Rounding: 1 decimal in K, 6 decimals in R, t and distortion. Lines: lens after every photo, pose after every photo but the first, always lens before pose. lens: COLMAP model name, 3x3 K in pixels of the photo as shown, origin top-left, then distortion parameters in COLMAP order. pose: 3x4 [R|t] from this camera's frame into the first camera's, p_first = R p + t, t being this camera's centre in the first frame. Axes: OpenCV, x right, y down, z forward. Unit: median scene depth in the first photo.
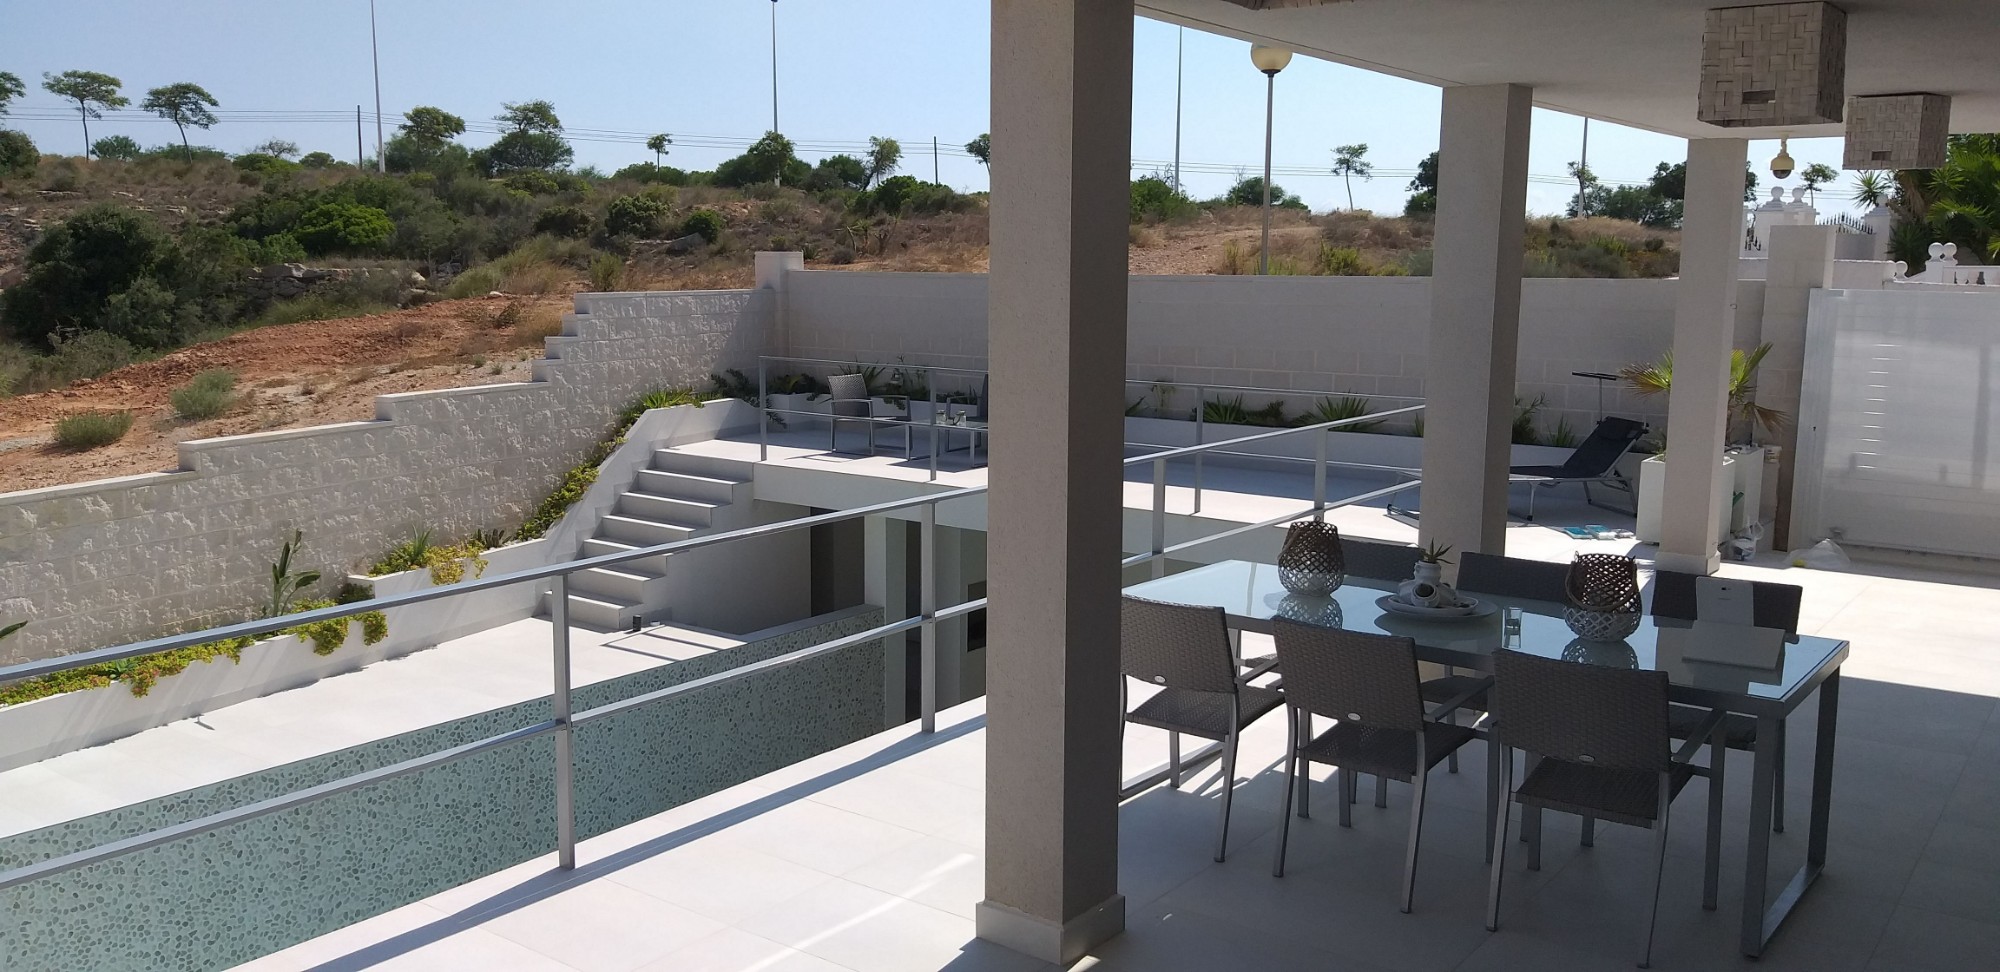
lens RADIAL K [[1538.5, 0, 1000.0], [0, 1538.5, 486.0], [0, 0, 1]] dist [0.044131, -0.086917]
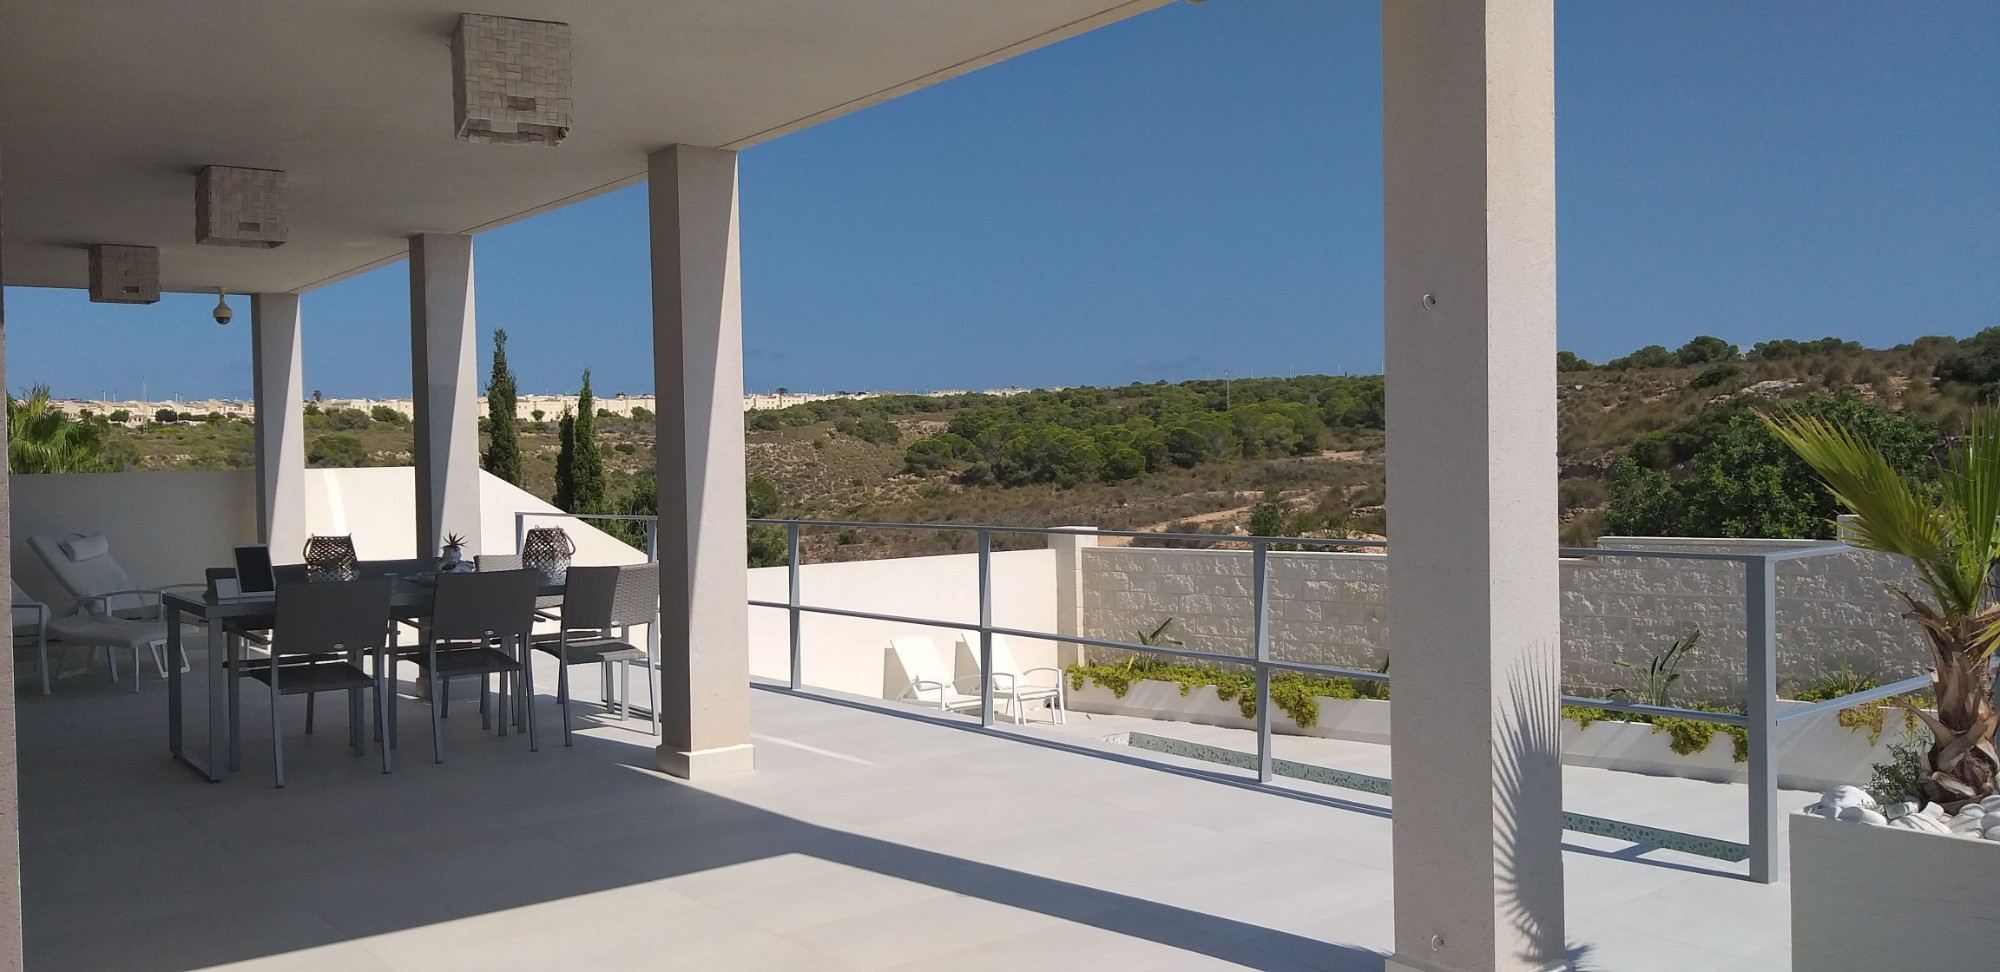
lens RADIAL K [[1547.9, 0, 1000.0], [0, 1547.9, 486.0], [0, 0, 1]] dist [0.101064, -0.196896]
pose [[-0.228687, 0.013300, -0.973409, 0.510359], [-0.127795, 0.990843, 0.043562, -0.041649], [0.965075, 0.134359, -0.224893, 0.579065]]
